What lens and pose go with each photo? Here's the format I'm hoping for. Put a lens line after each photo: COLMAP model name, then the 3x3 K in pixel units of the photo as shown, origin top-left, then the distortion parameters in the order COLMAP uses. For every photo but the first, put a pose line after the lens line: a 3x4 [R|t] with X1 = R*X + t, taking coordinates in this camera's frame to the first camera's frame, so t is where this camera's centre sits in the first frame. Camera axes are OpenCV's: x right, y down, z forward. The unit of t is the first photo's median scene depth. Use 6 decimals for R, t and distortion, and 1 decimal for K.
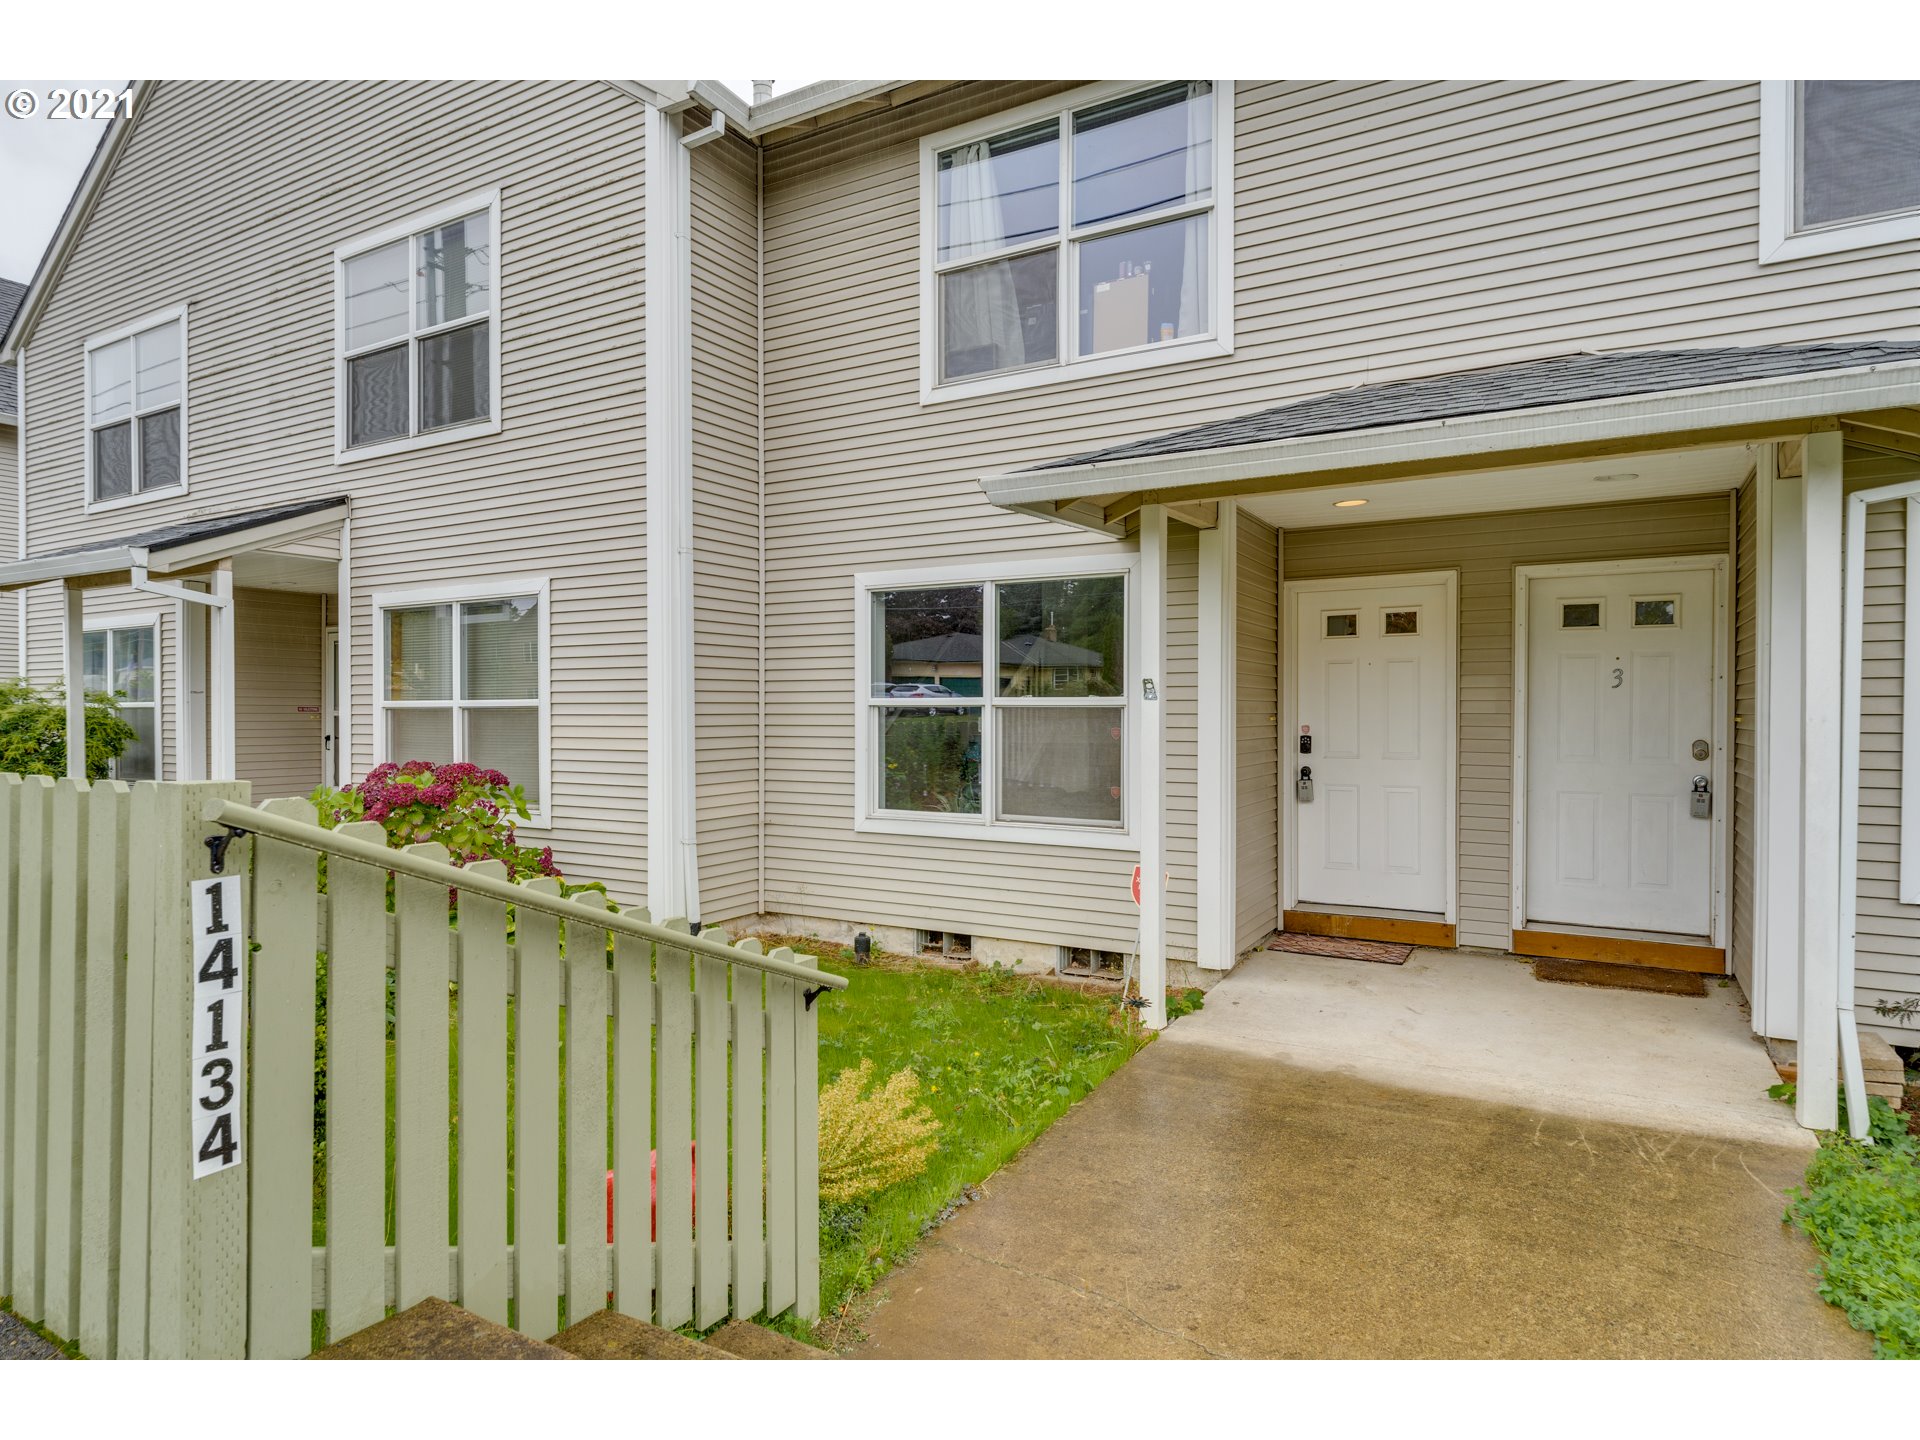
lens RADIAL K [[1077.1, 0, 956.5], [0, 1077.1, 721.5], [0, 0, 1]] dist [-0.000901, -0.000317]
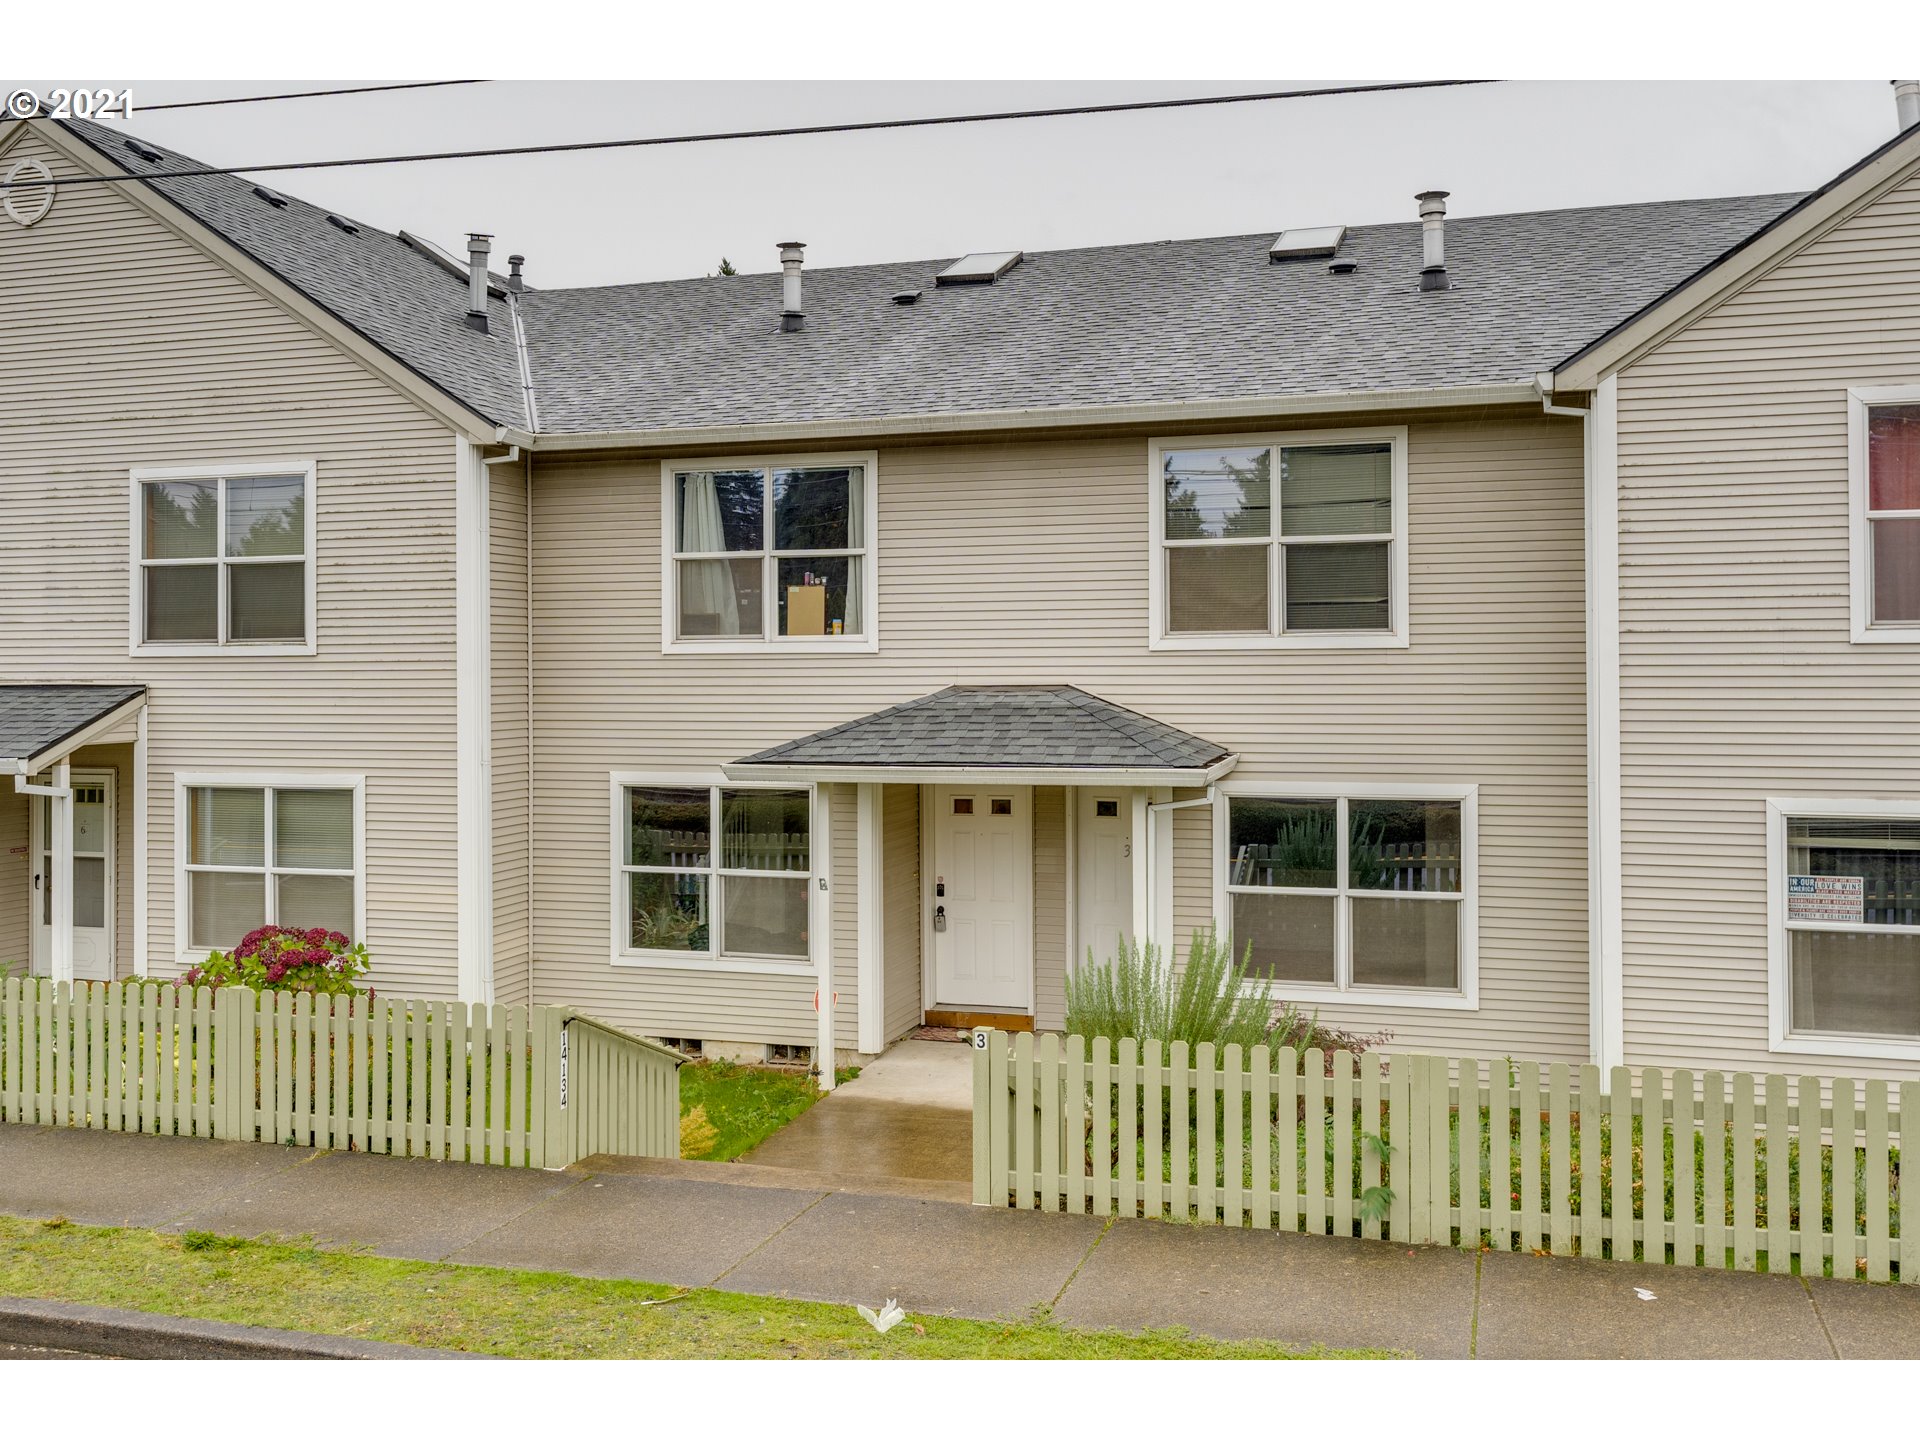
lens RADIAL K [[1775.3, 0, 949.5], [0, 1775.3, 638.9], [0, 0, 1]] dist [-0.001658, 0.000000]
pose [[0.976075, -0.001528, 0.217429, -0.179803], [0.006975, 0.999681, -0.024284, -0.272030], [-0.217323, 0.025220, 0.975774, -1.375194]]
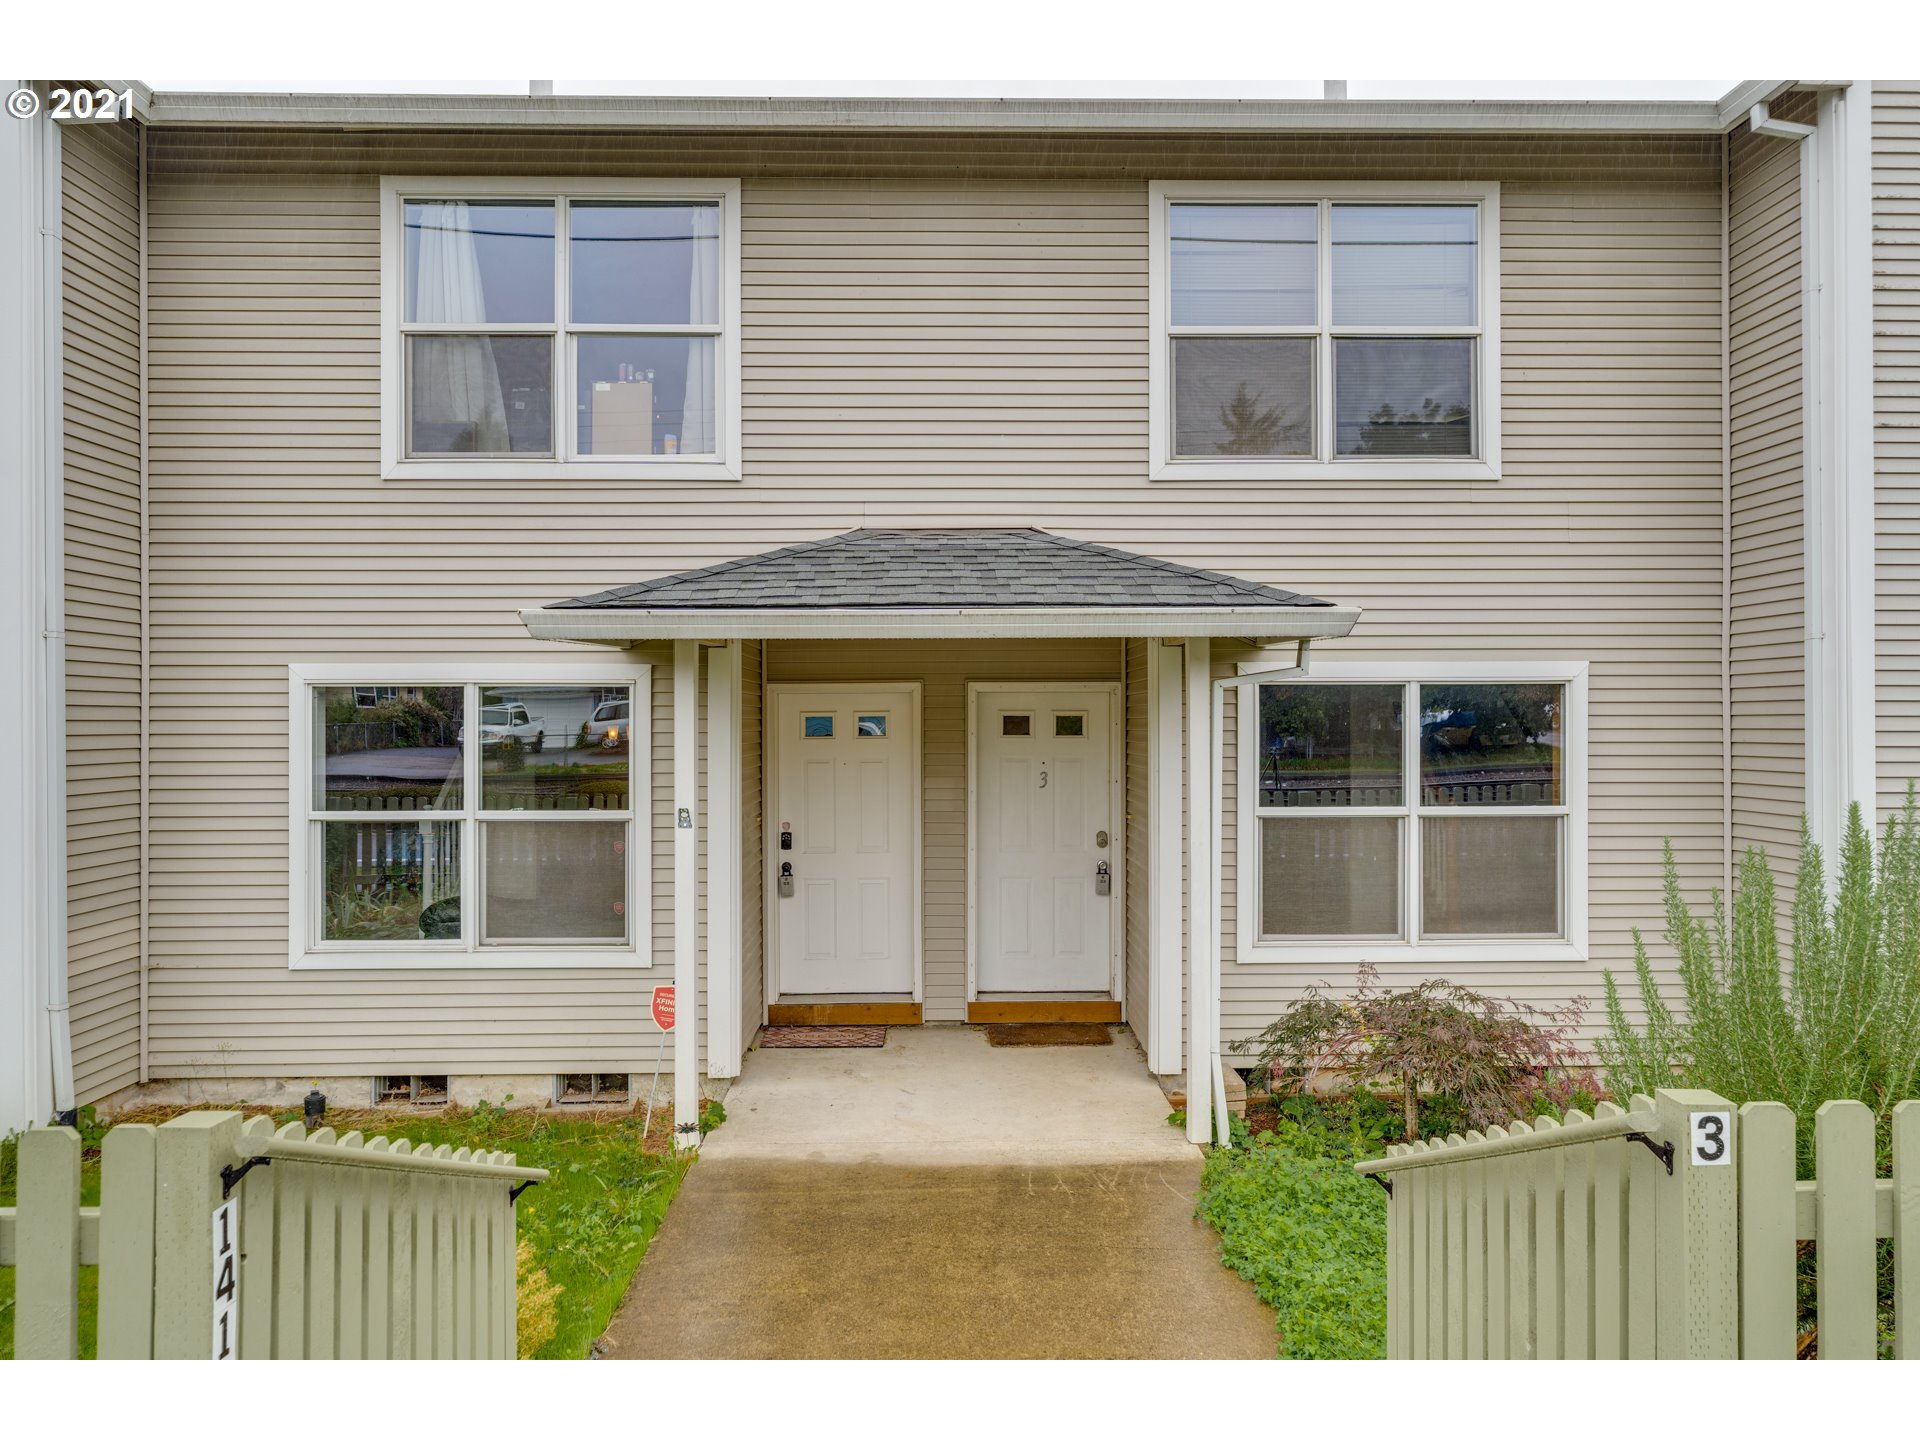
lens RADIAL K [[1268.3, 0, 962.7], [0, 1268.3, 719.8], [0, 0, 1]] dist [0.001245, -0.000586]
pose [[0.853344, 0.000190, 0.521348, -0.180064], [0.007706, 0.999886, -0.012977, -0.084724], [-0.521291, 0.015092, 0.853245, -0.136639]]
